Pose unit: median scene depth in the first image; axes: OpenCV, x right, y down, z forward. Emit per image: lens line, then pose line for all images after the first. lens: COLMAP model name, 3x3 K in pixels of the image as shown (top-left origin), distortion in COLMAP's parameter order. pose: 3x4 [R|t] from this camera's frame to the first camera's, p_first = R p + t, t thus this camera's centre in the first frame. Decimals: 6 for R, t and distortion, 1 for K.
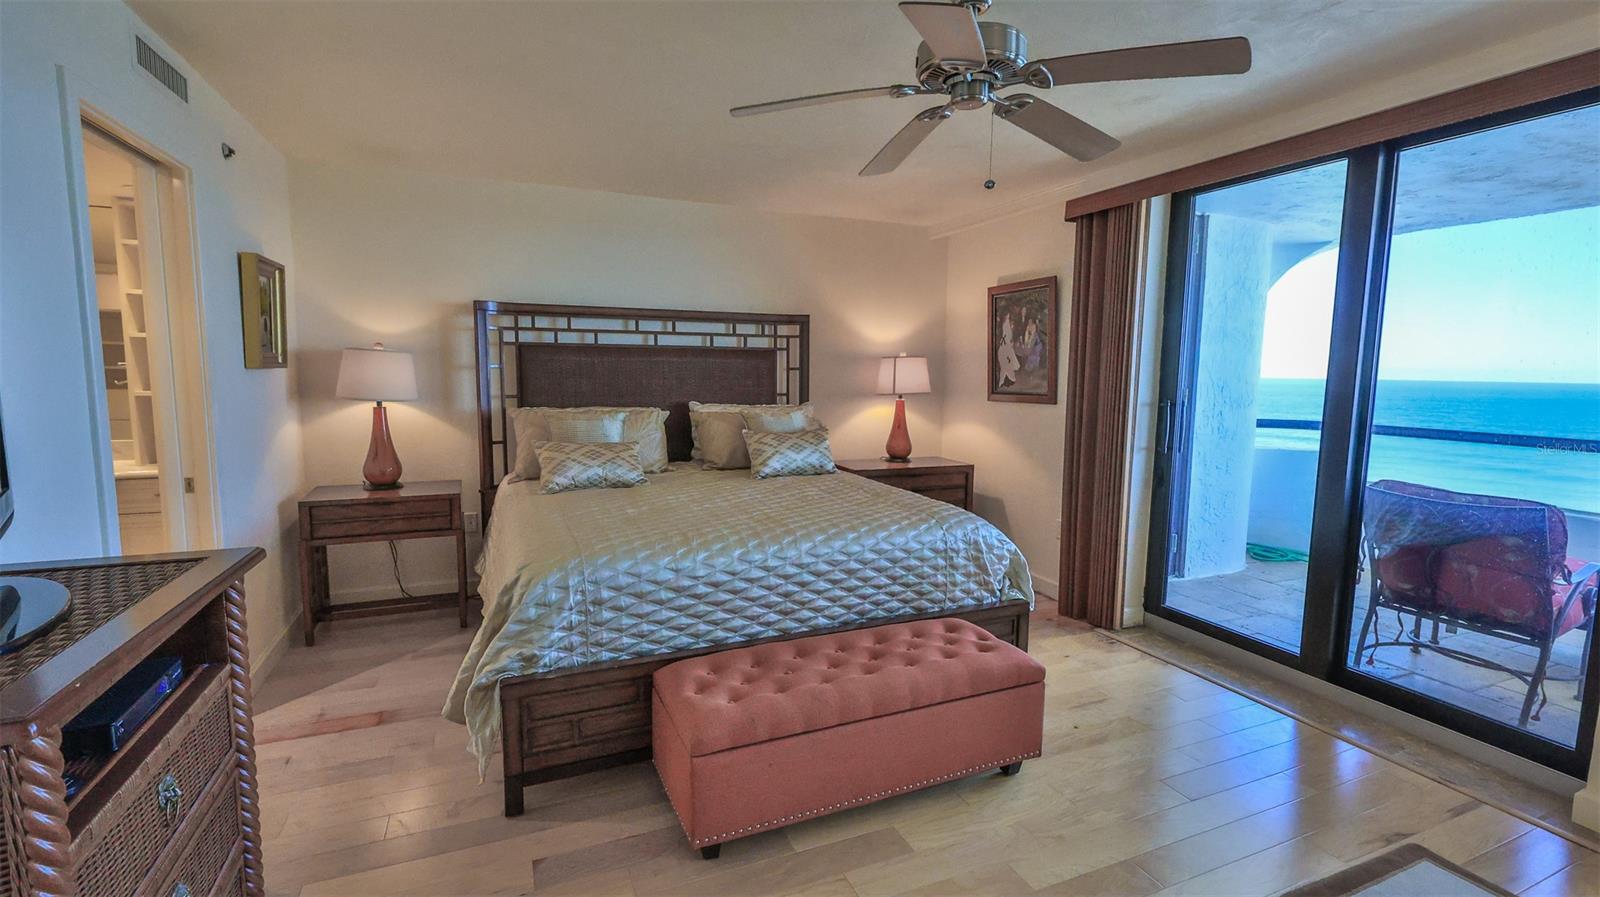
lens RADIAL K [[707.7, 0, 802.8], [0, 707.7, 450.0], [0, 0, 1]] dist [-0.000063, -0.000075]
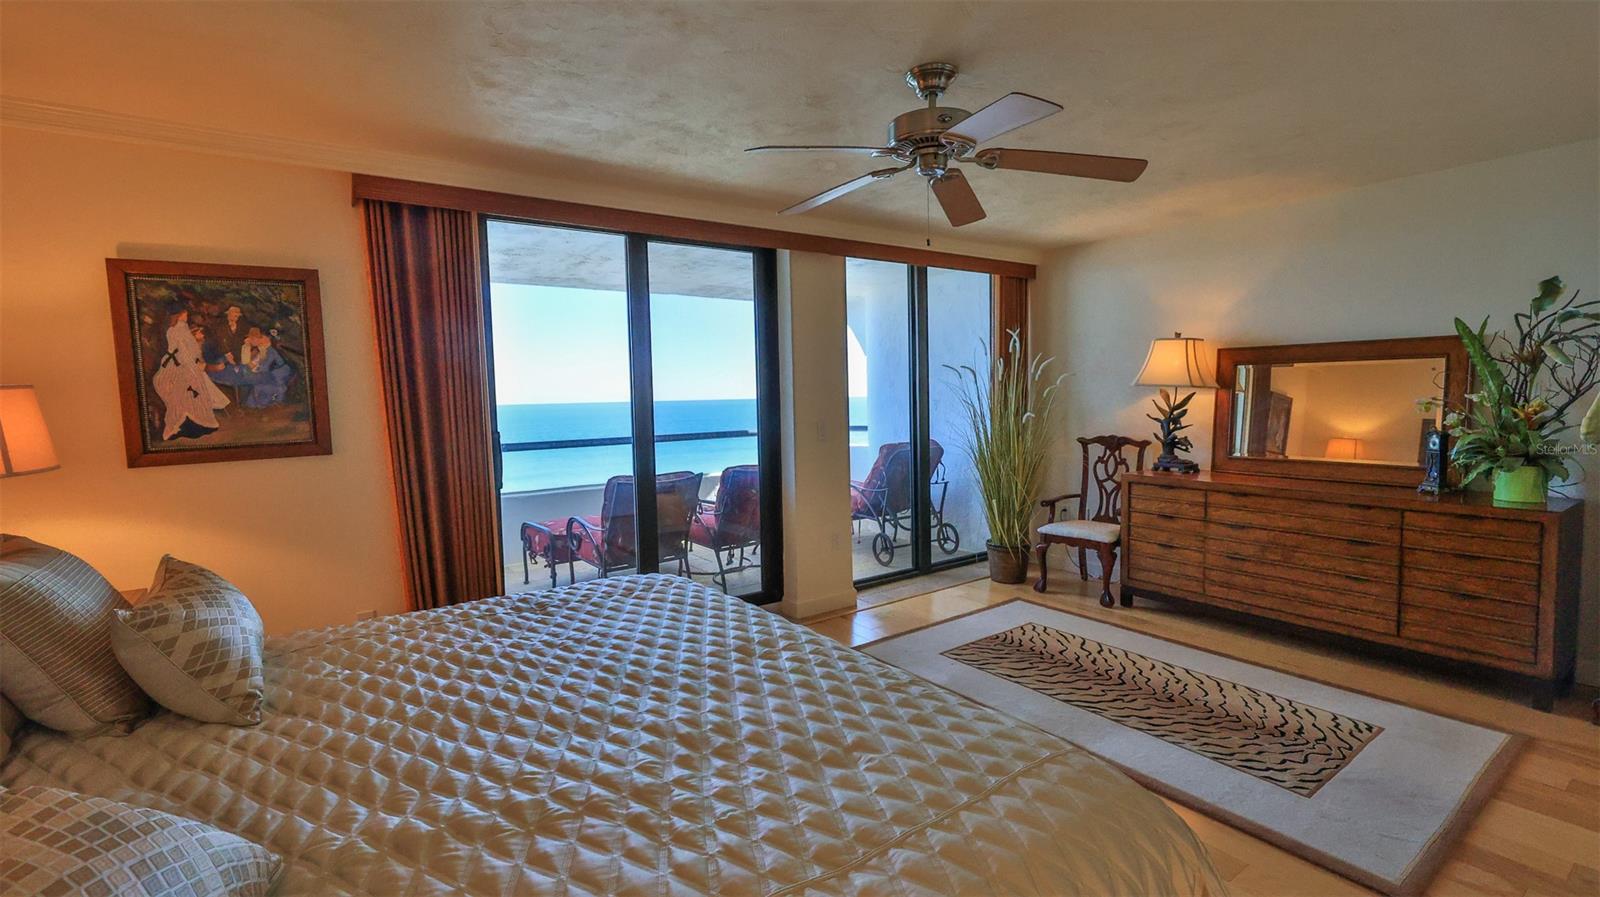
lens RADIAL K [[707.7, 0, 805.9], [0, 707.7, 446.3], [0, 0, 1]] dist [-0.000063, -0.000075]
pose [[-0.187532, -0.070936, 0.979694, -0.404923], [0.138993, 0.985437, 0.097958, -0.073335], [-0.972375, 0.154541, -0.174942, 0.649222]]
